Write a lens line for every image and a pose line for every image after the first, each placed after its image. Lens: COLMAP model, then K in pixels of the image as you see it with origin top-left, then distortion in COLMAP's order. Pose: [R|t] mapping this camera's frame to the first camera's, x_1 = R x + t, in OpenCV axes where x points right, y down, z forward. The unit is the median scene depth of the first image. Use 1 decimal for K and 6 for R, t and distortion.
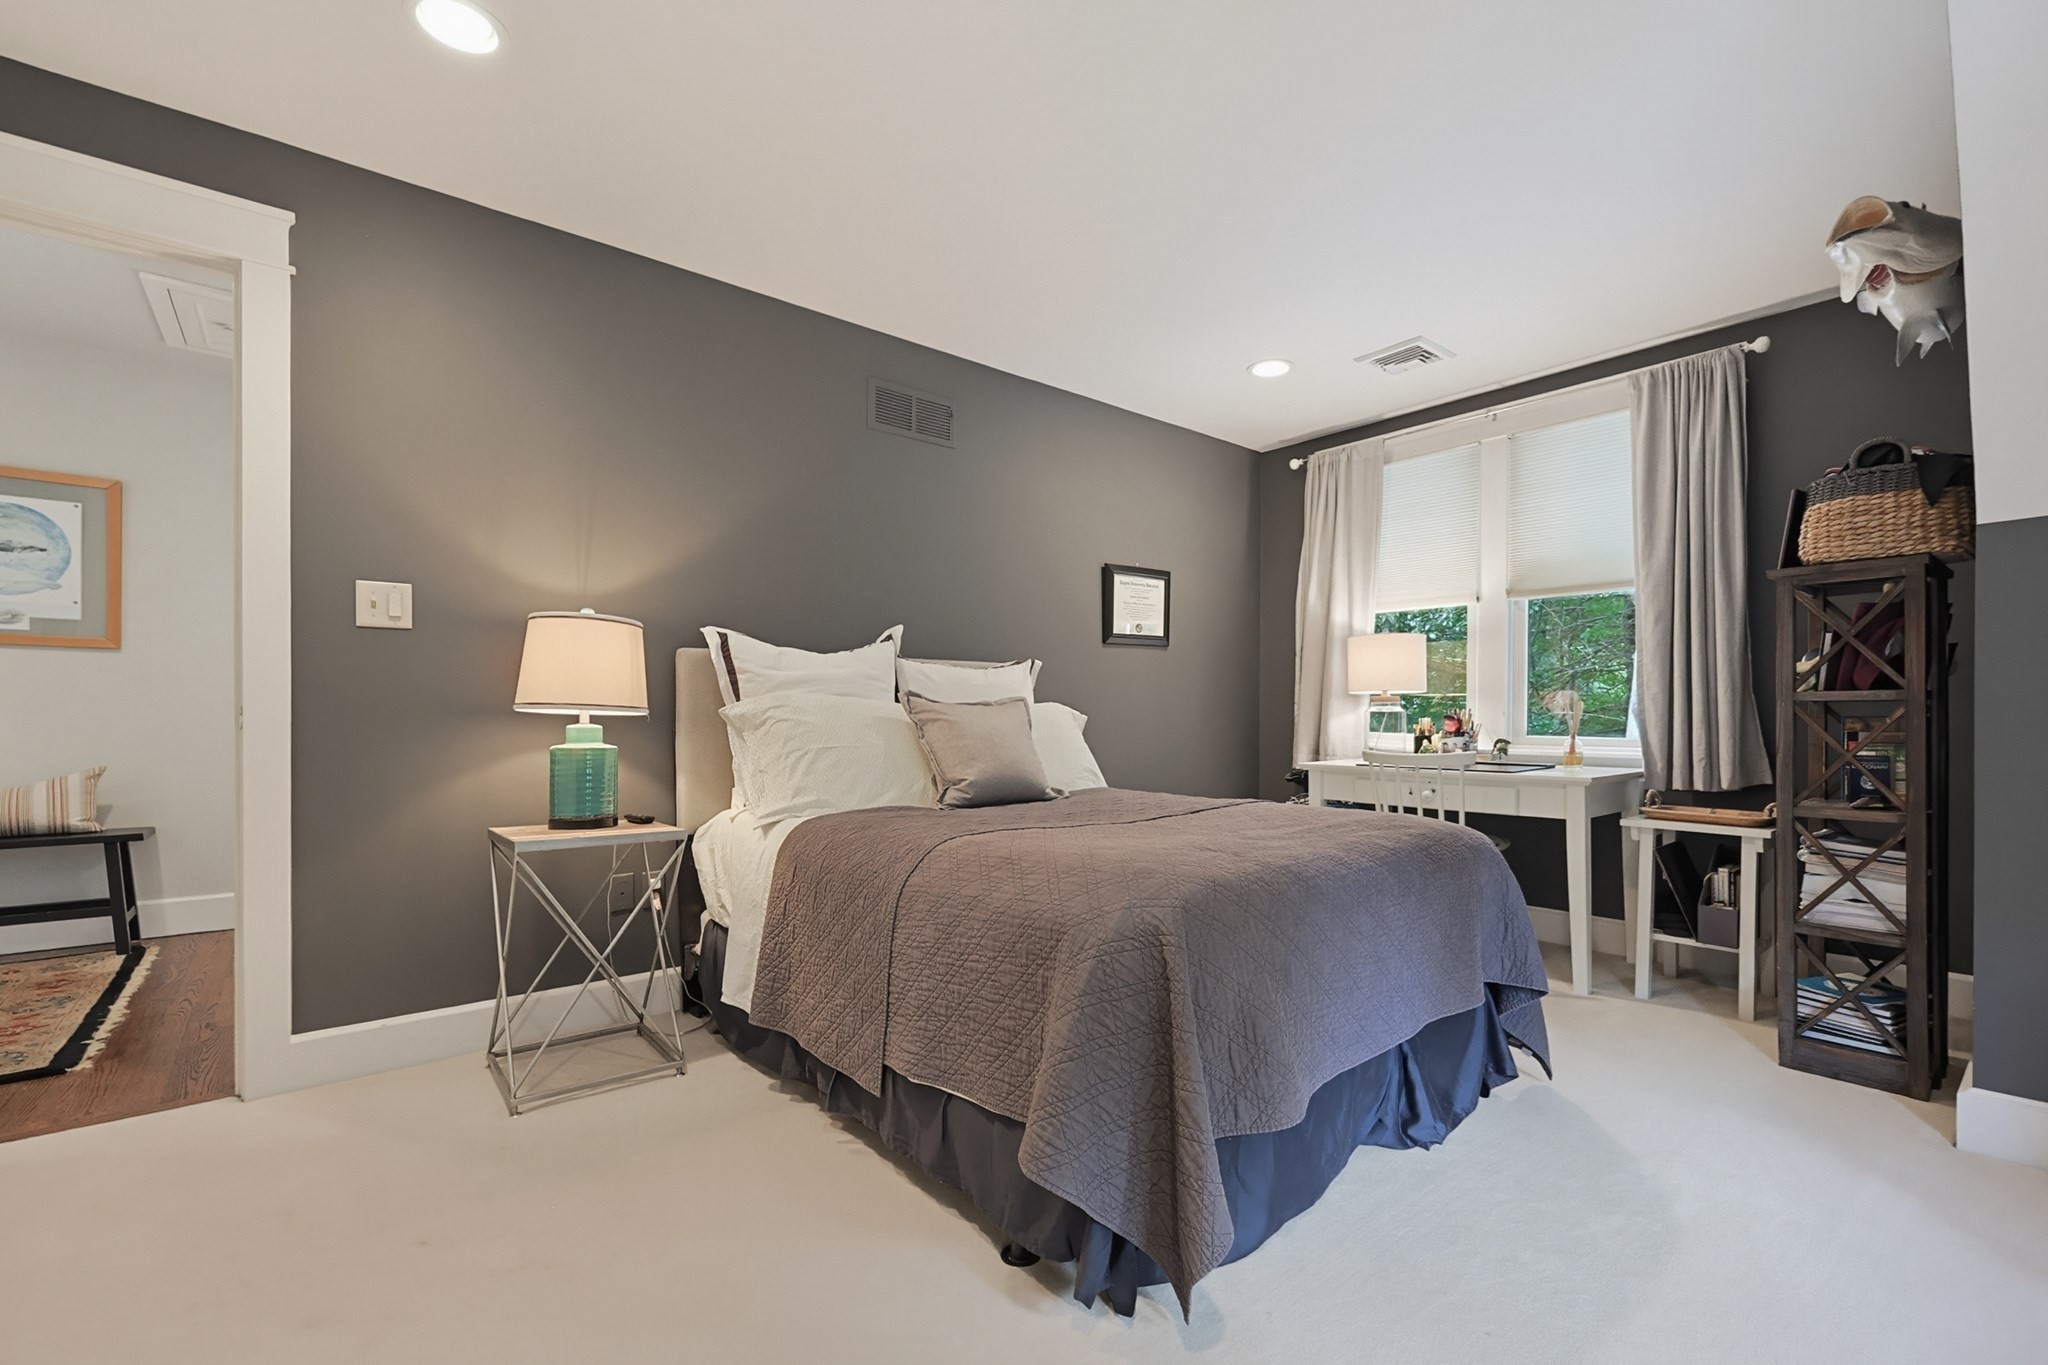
lens RADIAL K [[894.4, 0, 1031.2], [0, 894.4, 698.9], [0, 0, 1]] dist [0.000693, 0.000050]
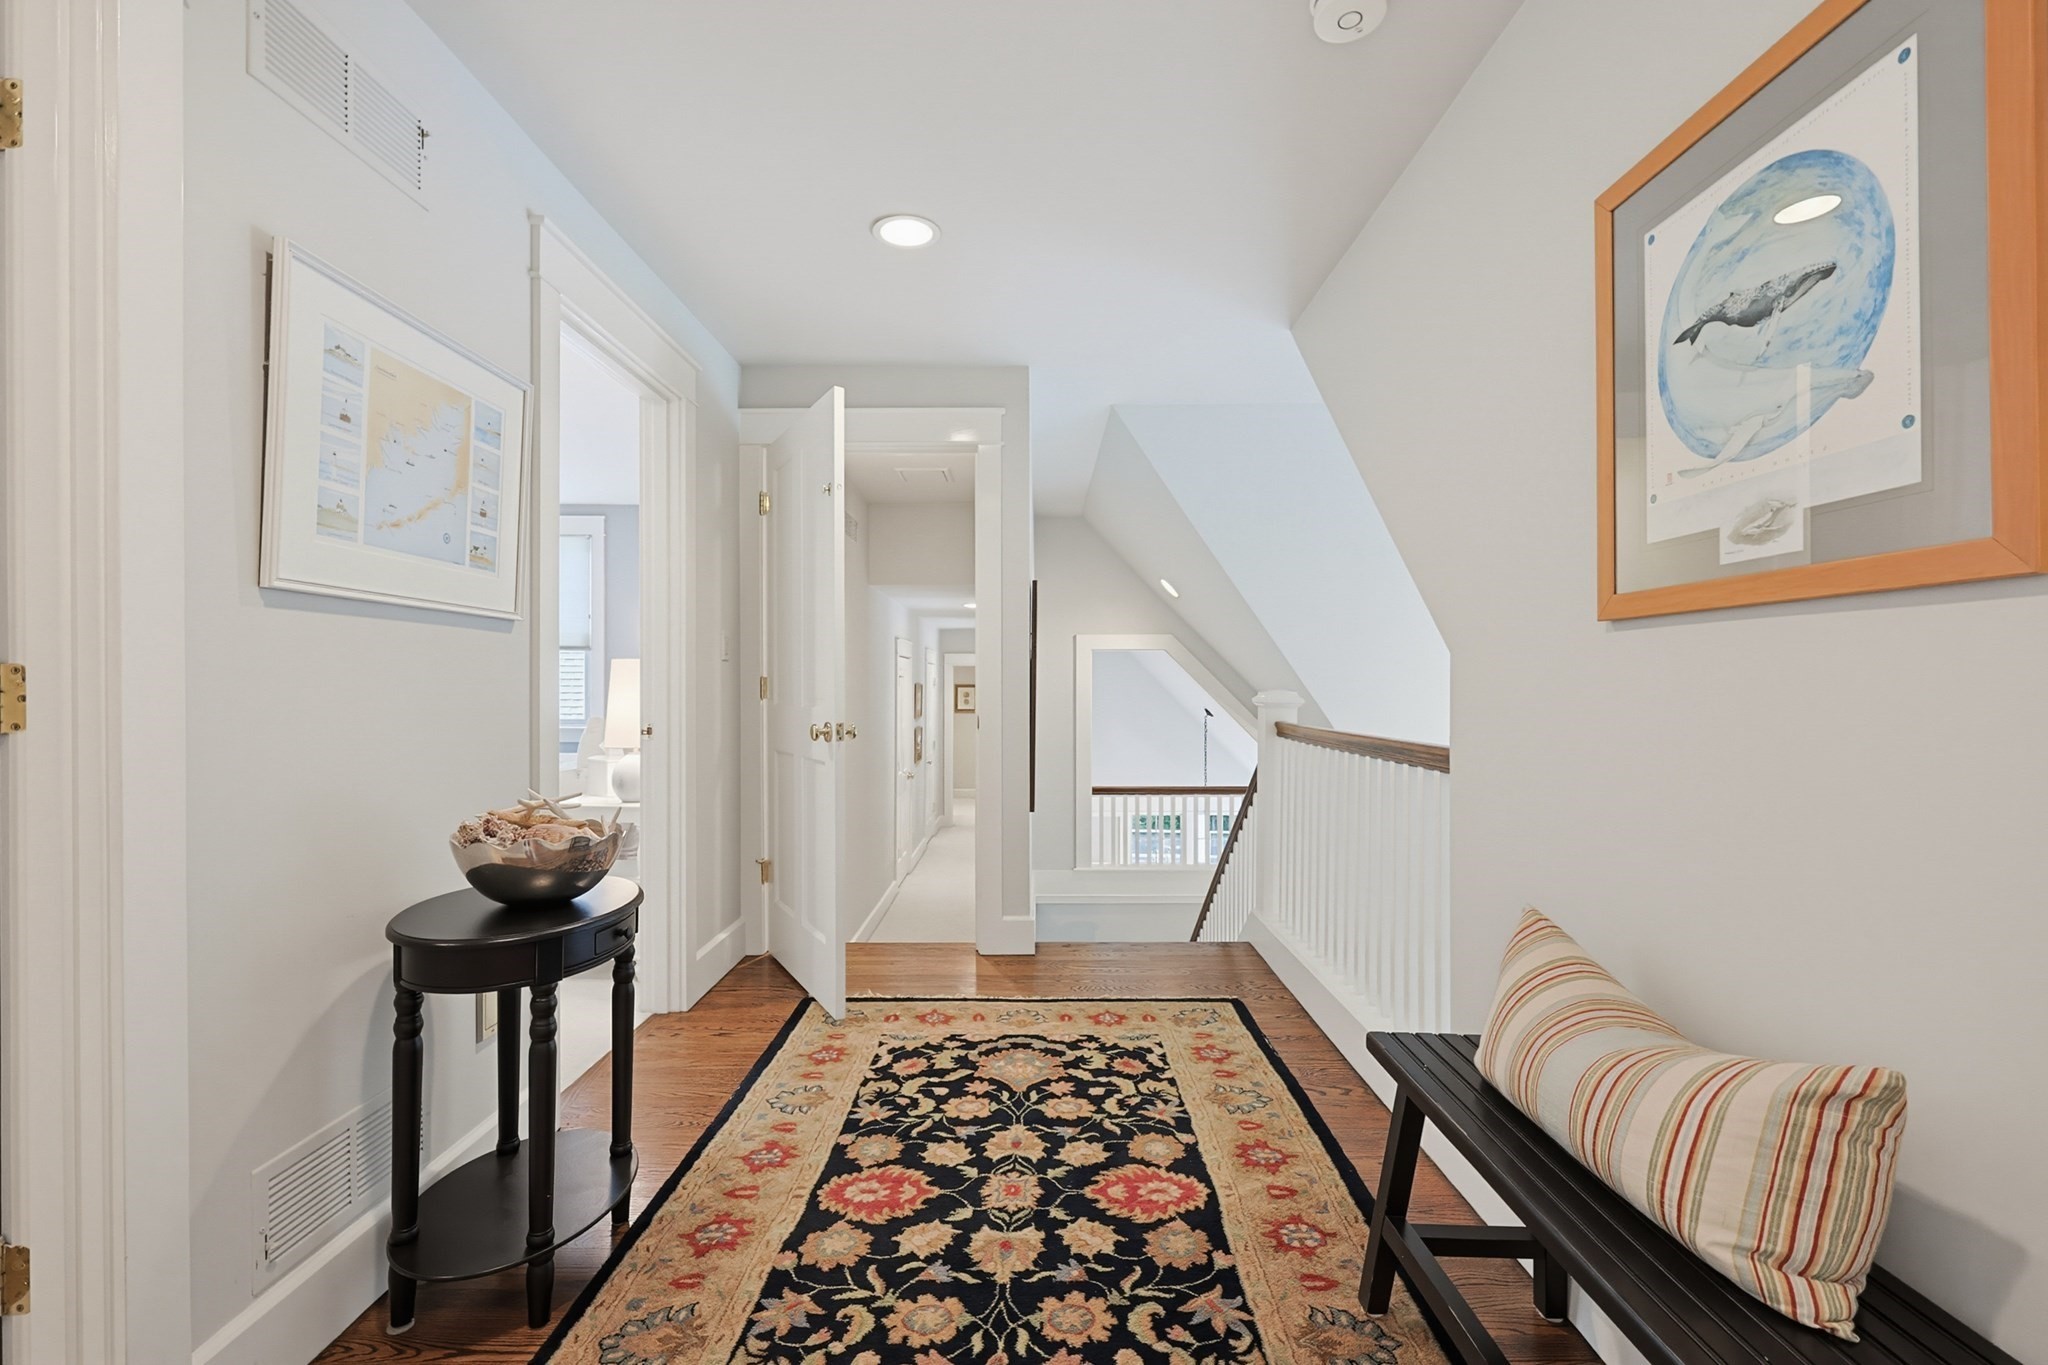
lens RADIAL K [[894.4, 0, 1031.2], [0, 894.4, 698.9], [0, 0, 1]] dist [0.000693, 0.000050]
pose [[-0.640727, 0.003534, -0.767761, -0.709186], [0.006188, 0.999981, -0.000562, -0.027591], [0.767744, -0.005111, -0.640736, 0.984142]]
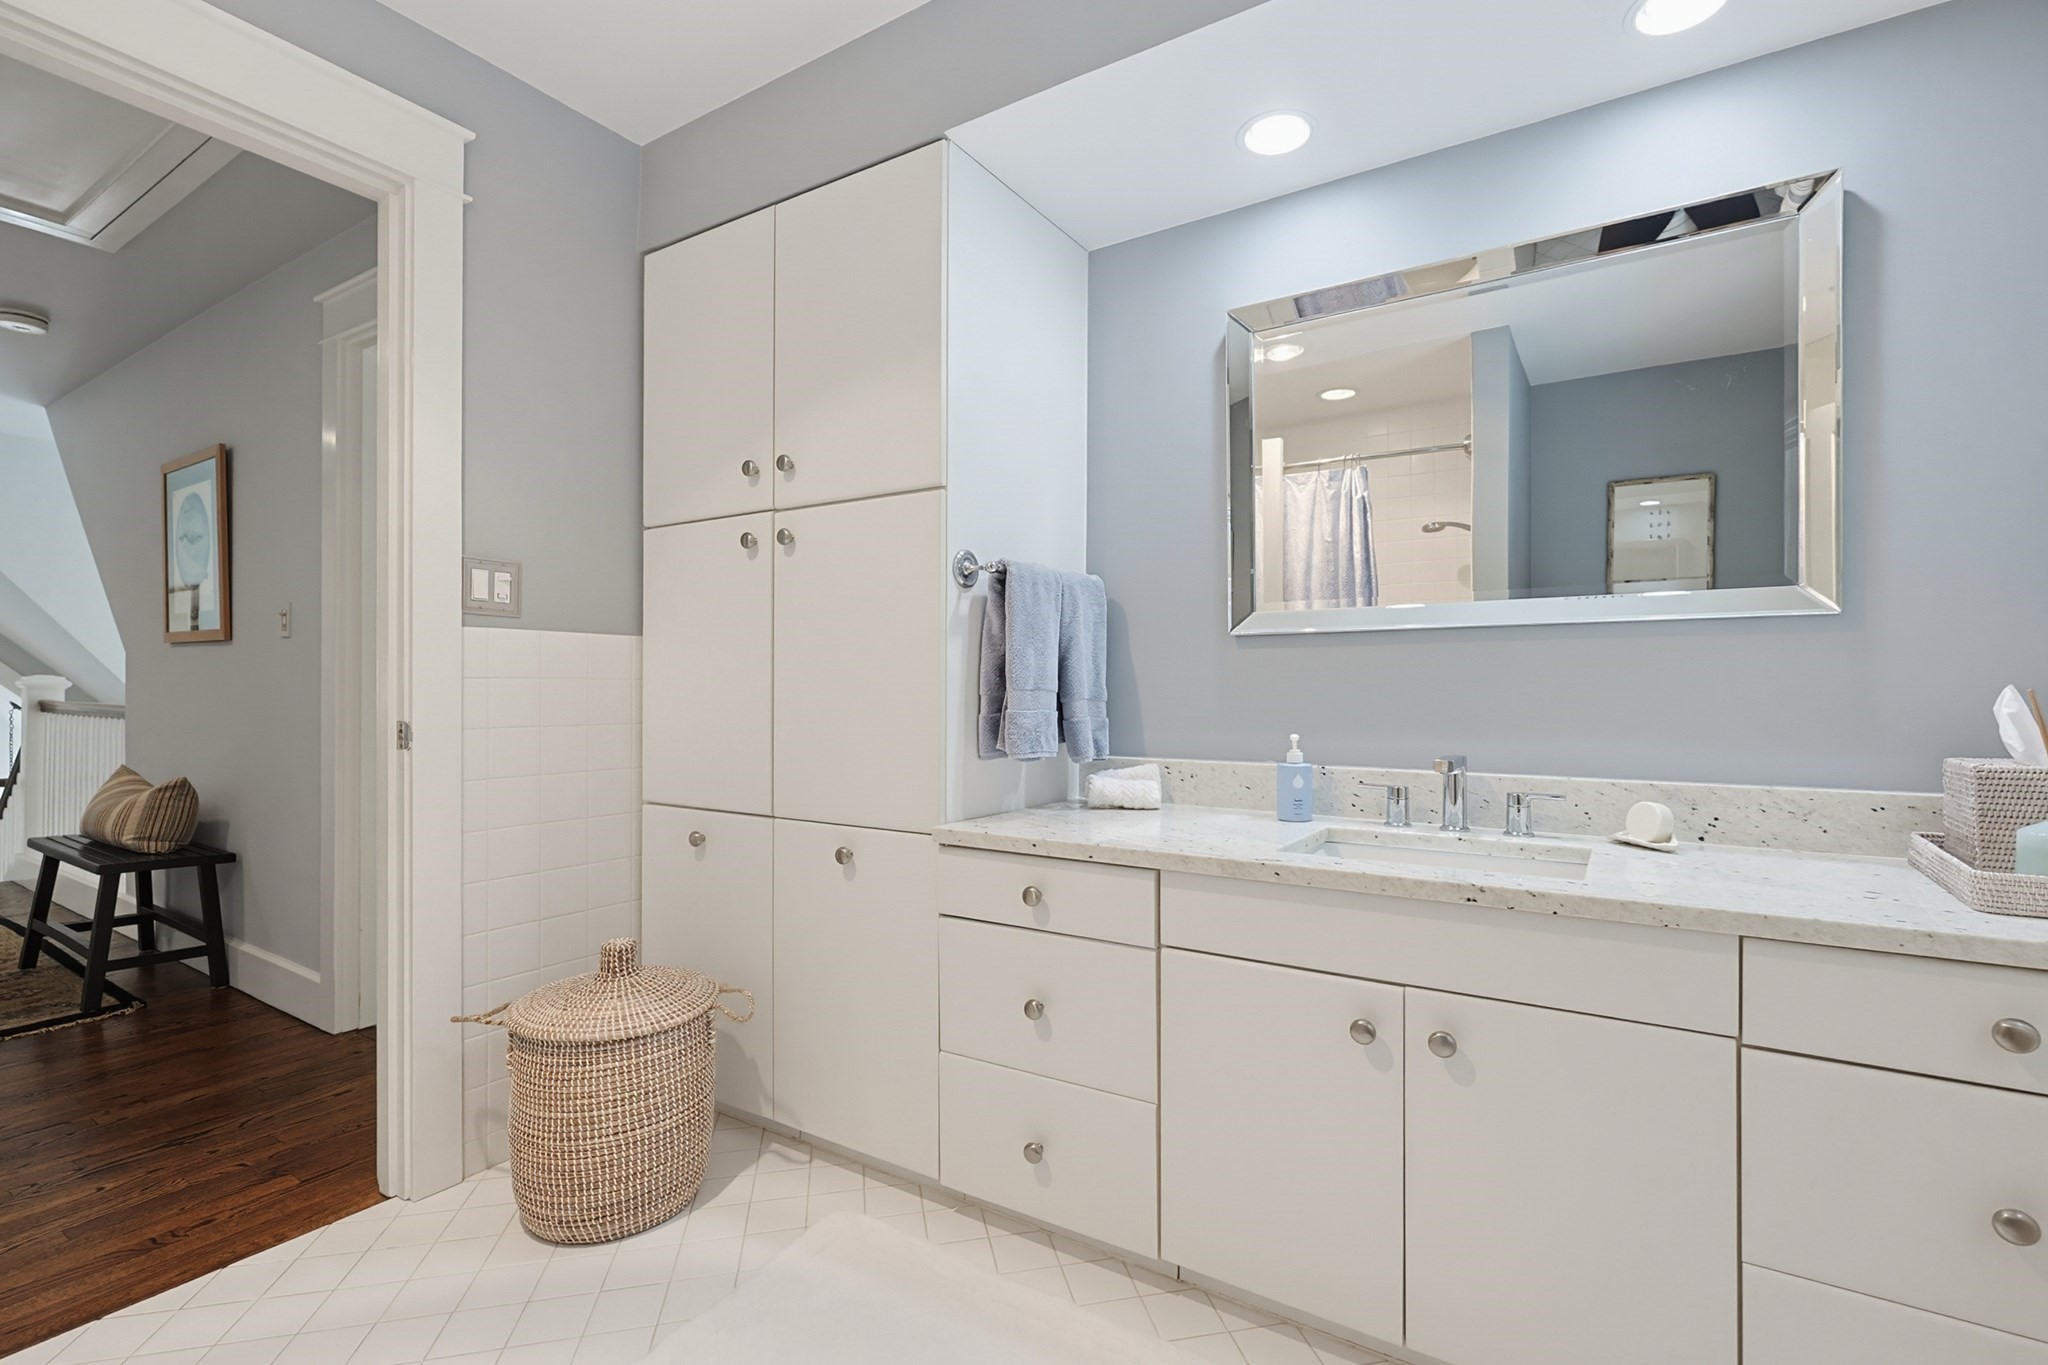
lens RADIAL K [[894.4, 0, 1031.2], [0, 894.4, 698.9], [0, 0, 1]] dist [0.000693, 0.000050]
pose [[0.316019, -0.002202, -0.948750, 0.005473], [0.001796, 0.999997, -0.001723, 0.002021], [0.948751, -0.001159, 0.316022, 1.492493]]
